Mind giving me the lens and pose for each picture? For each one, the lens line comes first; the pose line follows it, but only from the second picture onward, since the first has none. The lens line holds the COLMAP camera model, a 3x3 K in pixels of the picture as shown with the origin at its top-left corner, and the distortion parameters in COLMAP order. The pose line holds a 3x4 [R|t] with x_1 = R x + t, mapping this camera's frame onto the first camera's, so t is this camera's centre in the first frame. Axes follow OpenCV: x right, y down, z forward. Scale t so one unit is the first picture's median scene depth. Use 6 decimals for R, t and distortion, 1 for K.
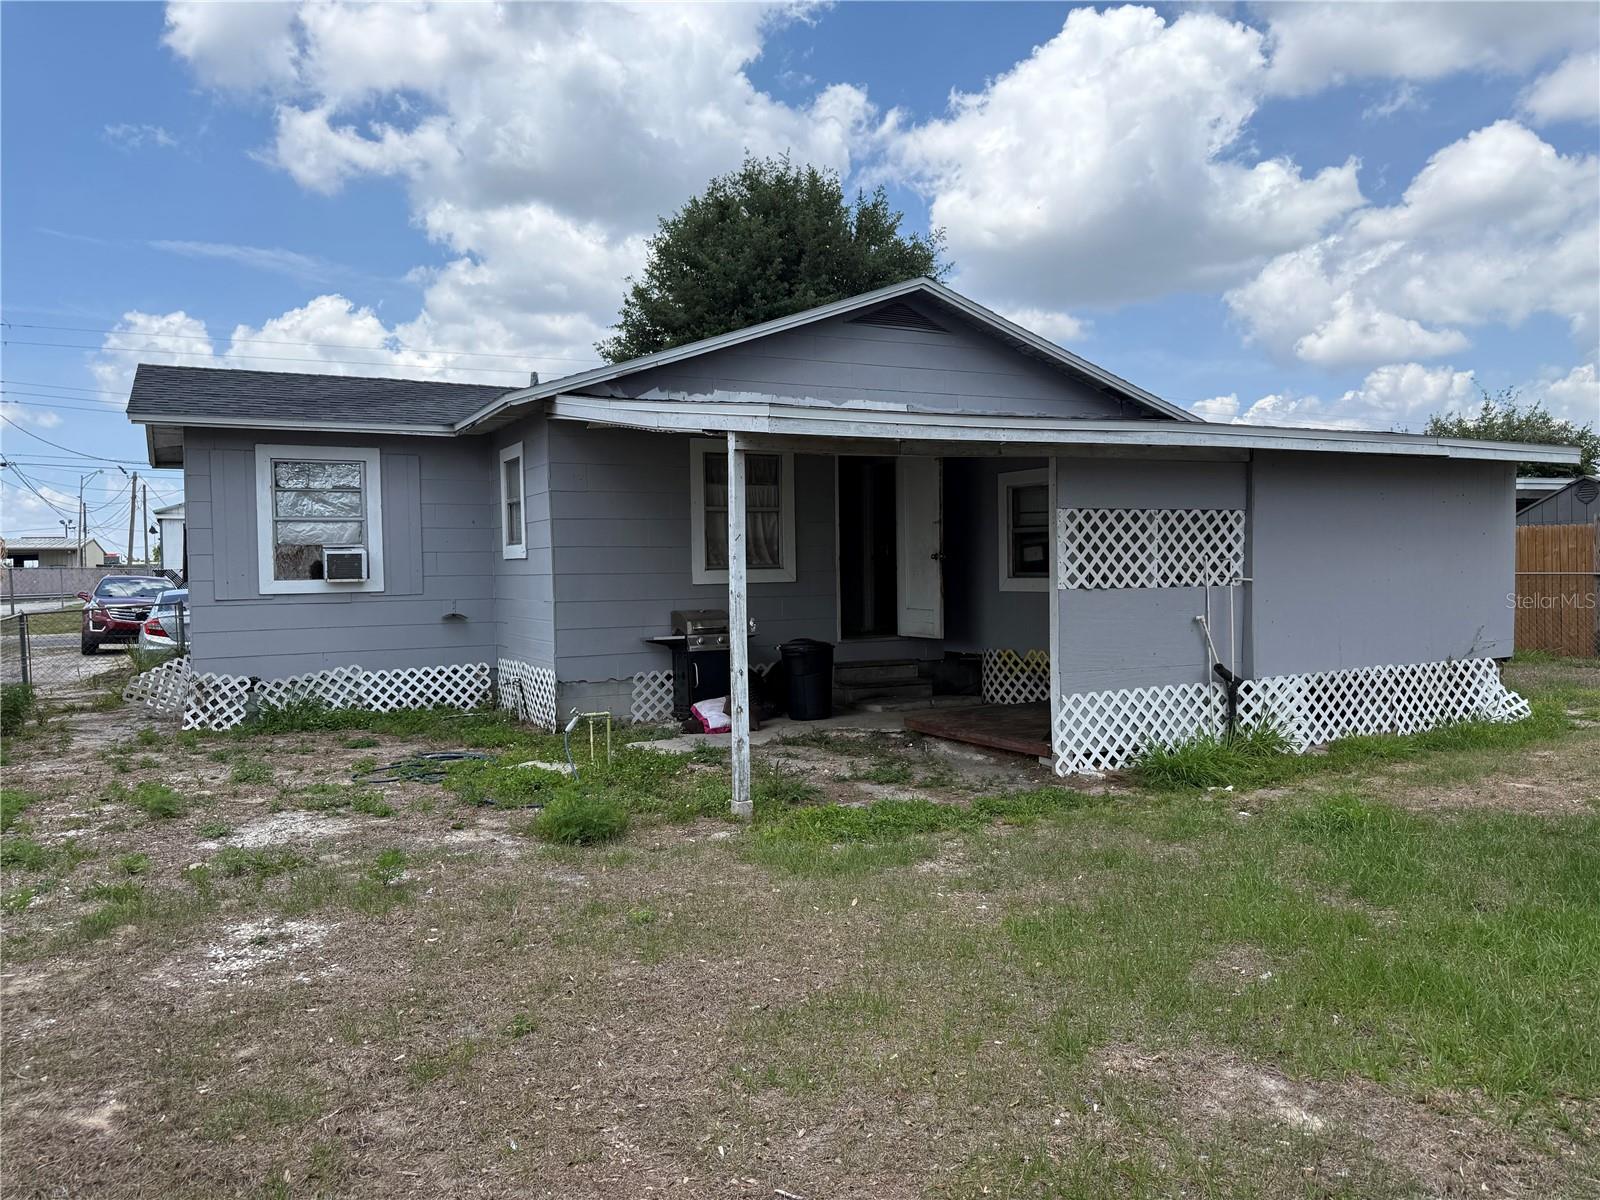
lens RADIAL K [[1161.2, 0, 812.9], [0, 1161.2, 605.6], [0, 0, 1]] dist [-0.018314, -0.023414]
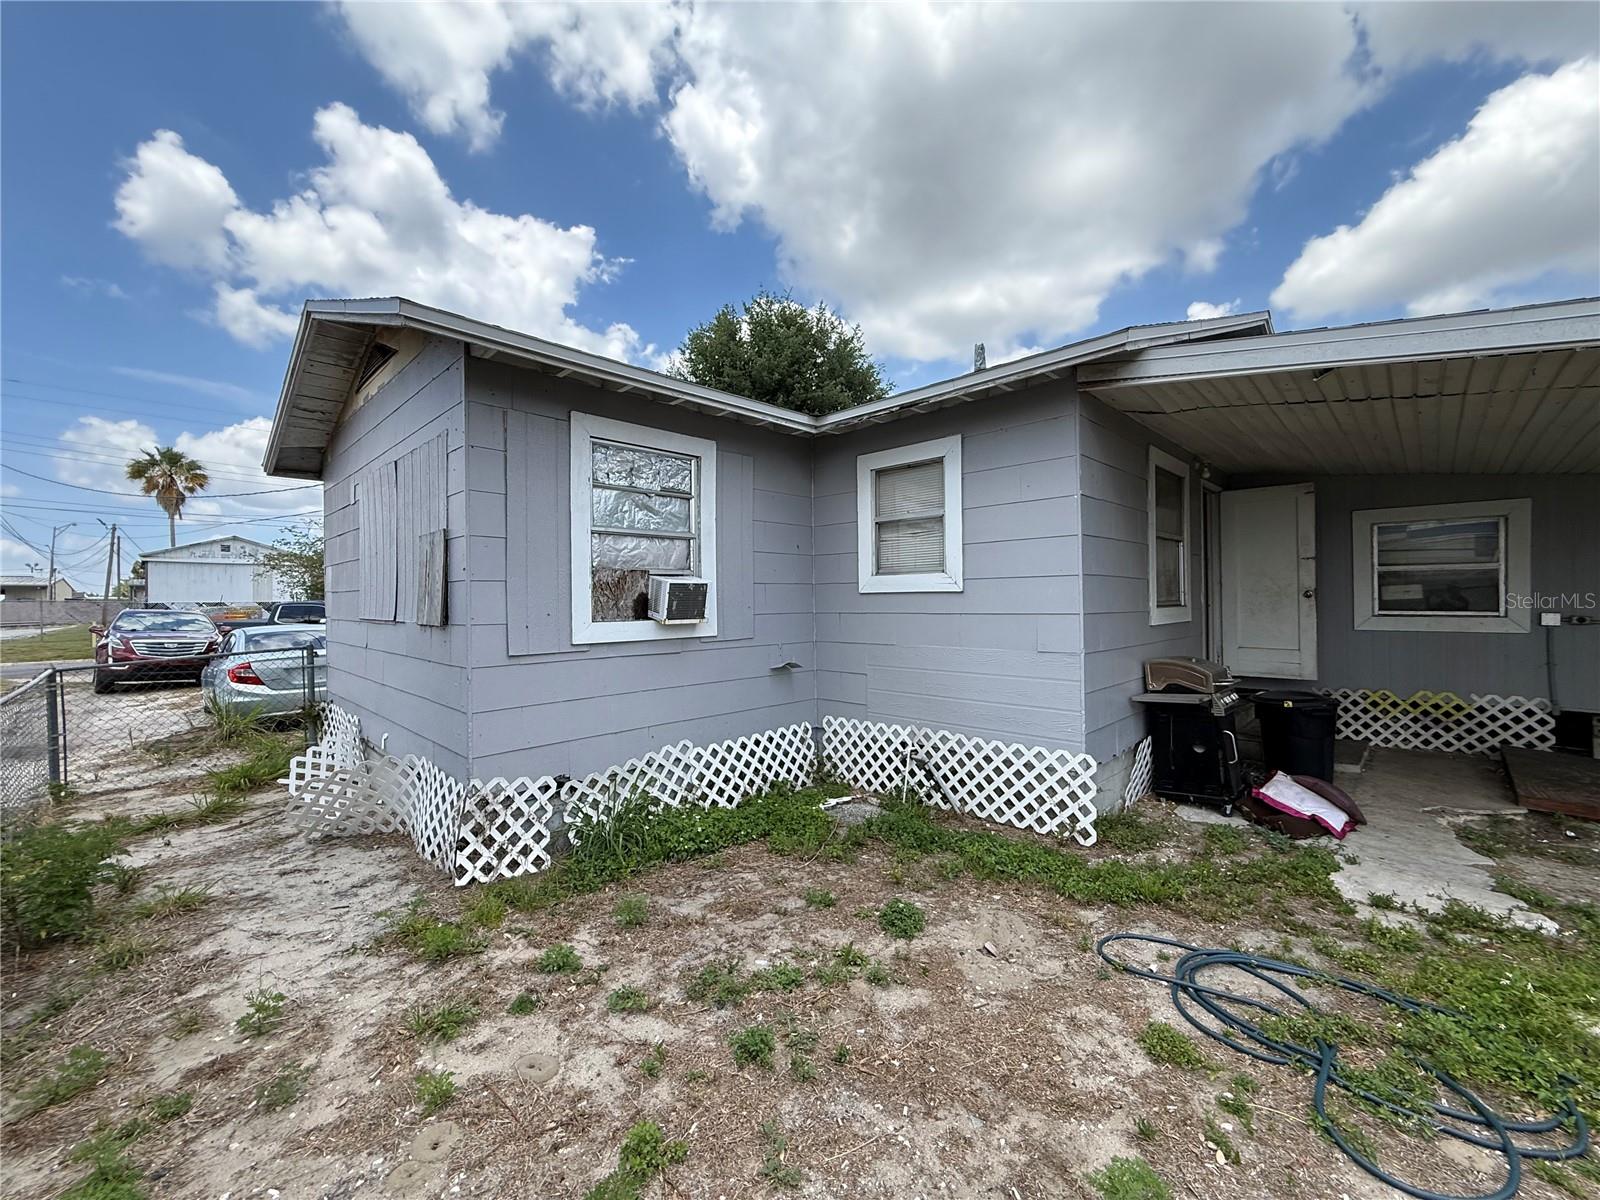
lens RADIAL K [[637.3, 0, 762.3], [0, 637.3, 599.9], [0, 0, 1]] dist [-0.000260, 0.000167]
pose [[0.956449, 0.006041, 0.291837, -0.479525], [0.006982, 0.999026, -0.043563, -0.018016], [-0.291816, 0.043704, 0.955475, 0.628804]]
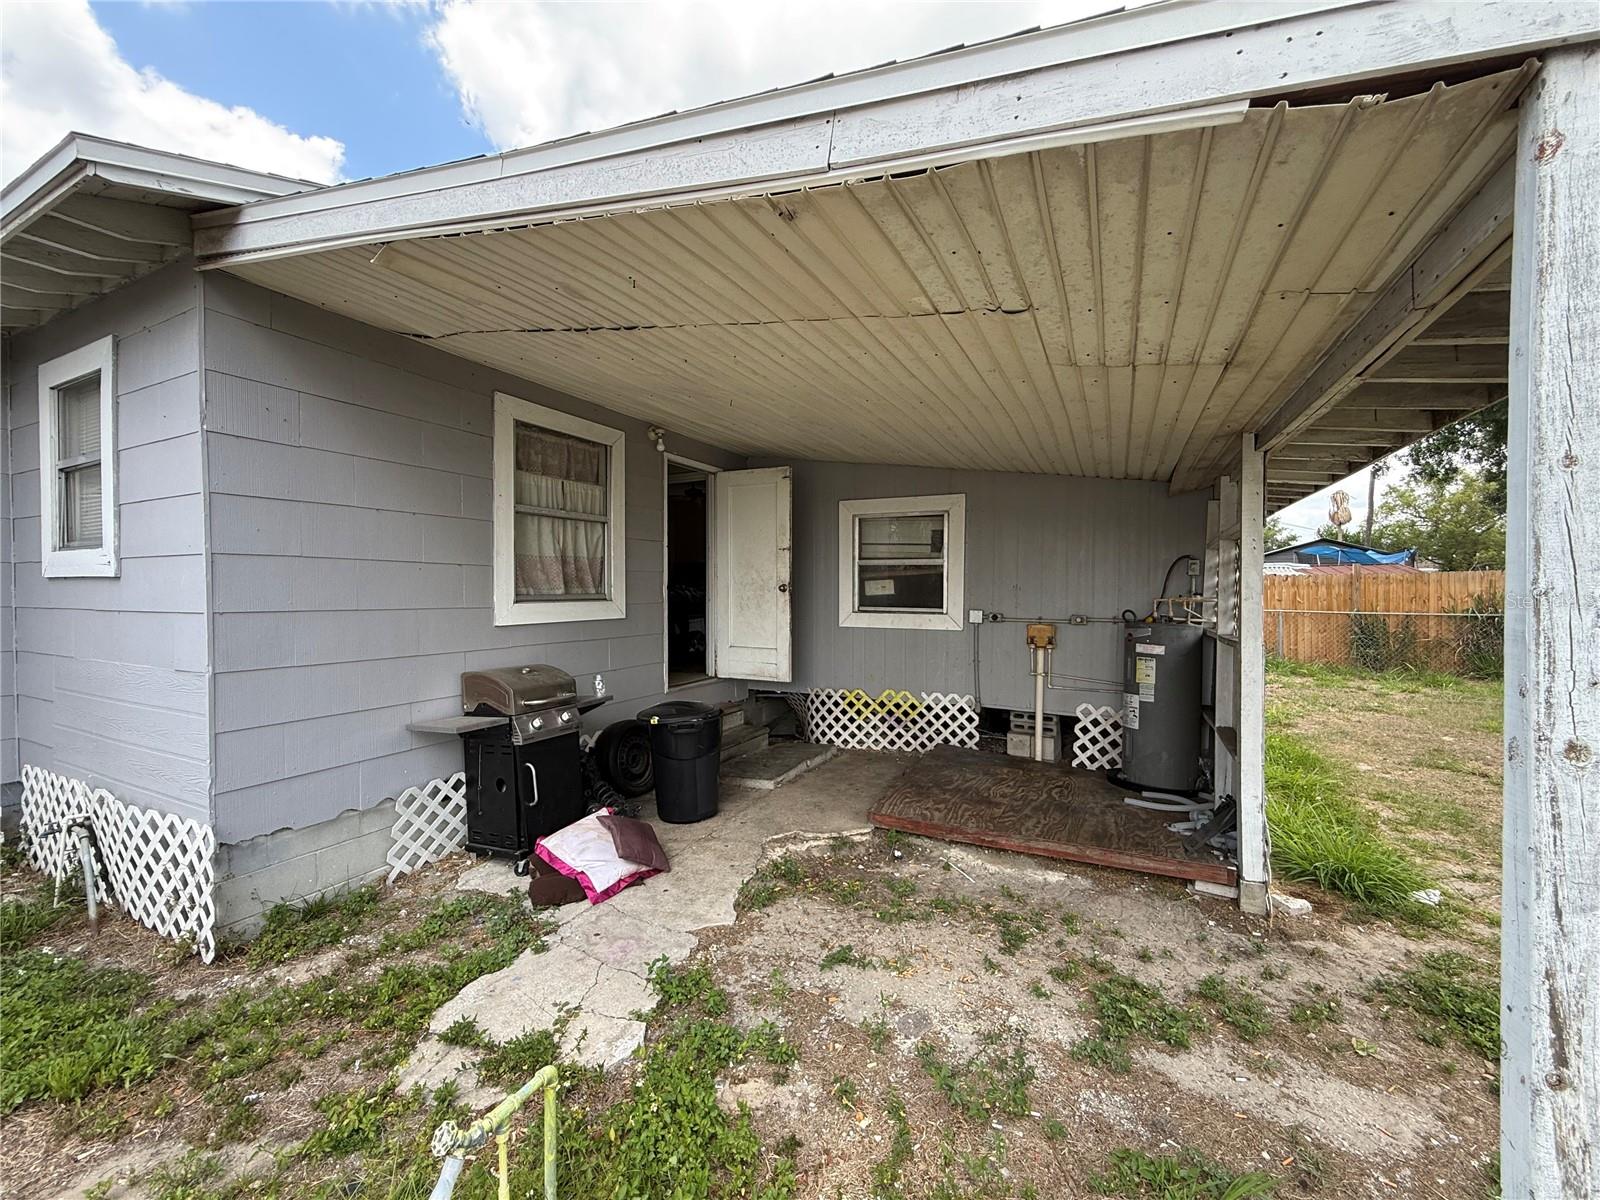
lens RADIAL K [[637.3, 0, 793.8], [0, 637.3, 594.1], [0, 0, 1]] dist [-0.000260, 0.000167]
pose [[0.821162, 0.011856, 0.570572, -0.161545], [0.007992, 0.999447, -0.032269, -0.022272], [-0.570640, 0.031058, 0.820613, 0.600831]]
